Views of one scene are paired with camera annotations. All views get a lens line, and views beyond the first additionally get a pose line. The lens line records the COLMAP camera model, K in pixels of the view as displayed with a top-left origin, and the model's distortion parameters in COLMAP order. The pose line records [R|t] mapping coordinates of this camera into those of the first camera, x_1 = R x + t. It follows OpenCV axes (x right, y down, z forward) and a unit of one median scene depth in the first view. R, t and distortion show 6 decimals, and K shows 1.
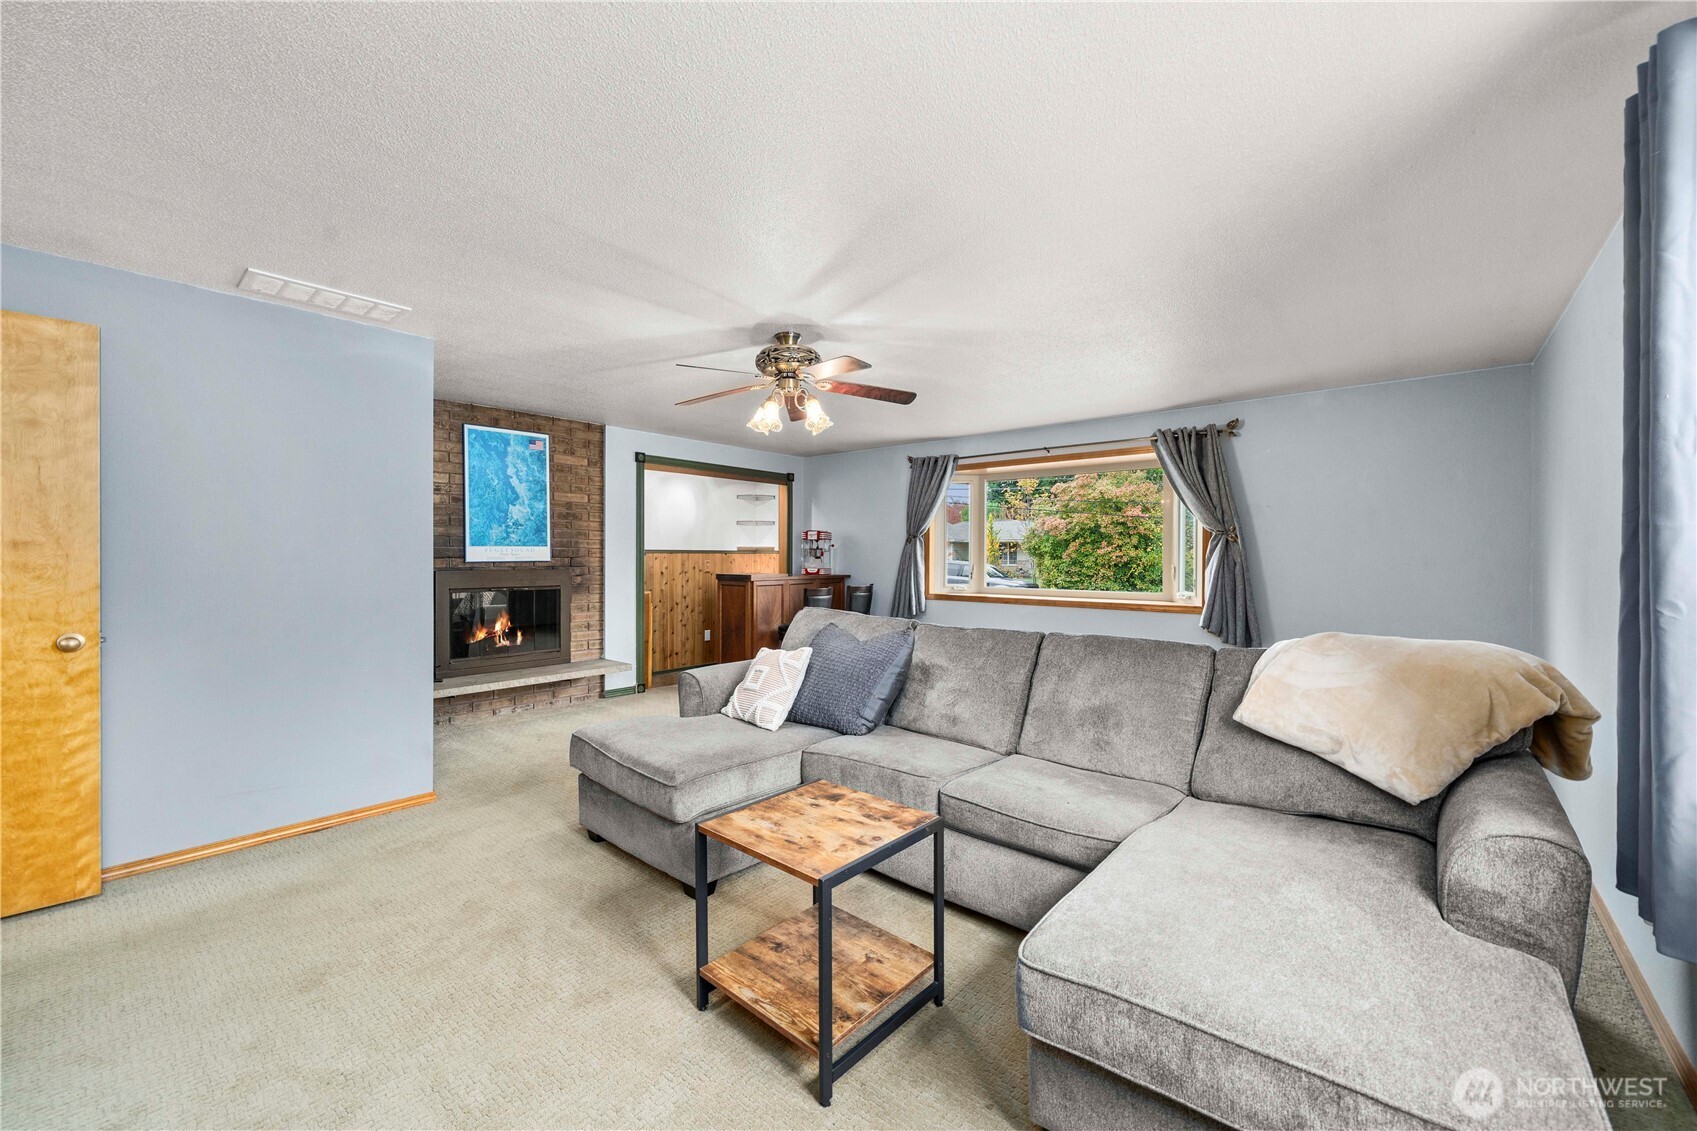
lens RADIAL K [[666.4, 0, 848.5], [0, 666.4, 565.5], [0, 0, 1]] dist [-0.000826, -0.000019]
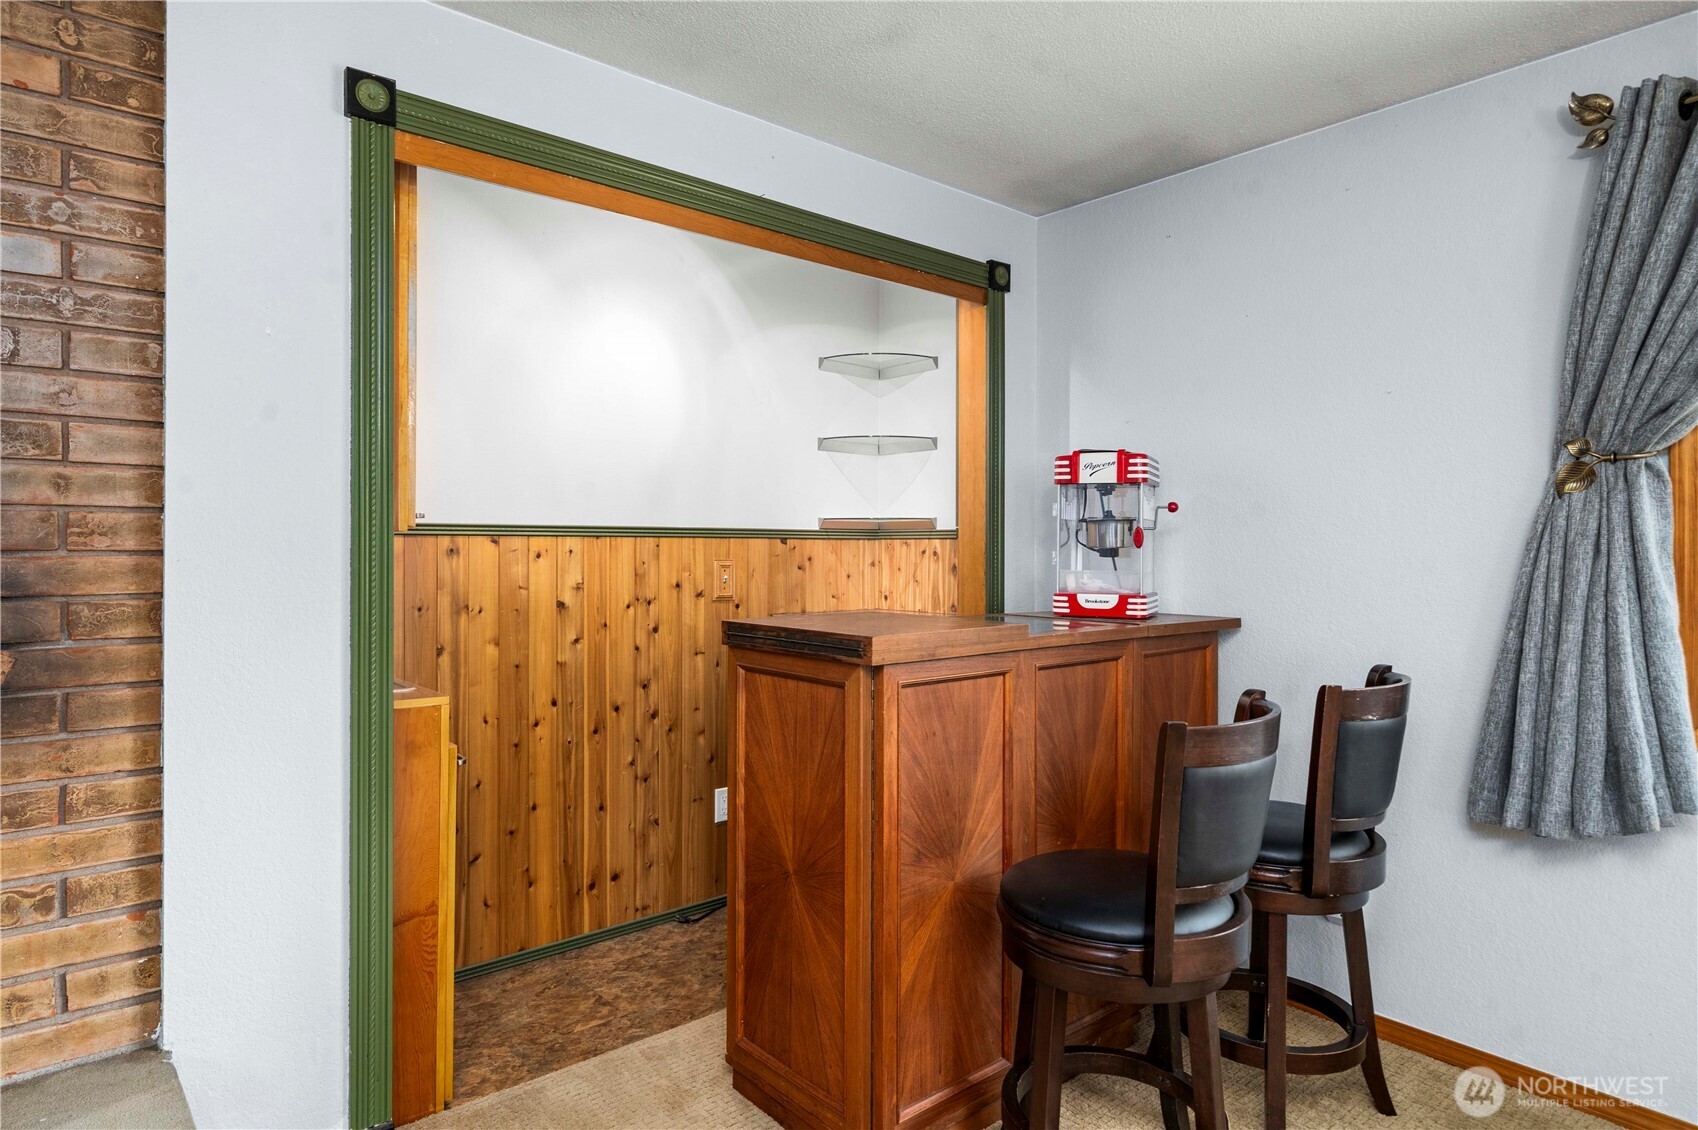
lens RADIAL K [[984.7, 0, 847.4], [0, 984.7, 541.9], [0, 0, 1]] dist [-0.001561, -0.000495]
pose [[0.987934, -0.000662, -0.154873, -0.090664], [-0.002280, 0.999820, -0.018814, -0.008513], [0.154858, 0.018940, 0.987755, 0.597748]]
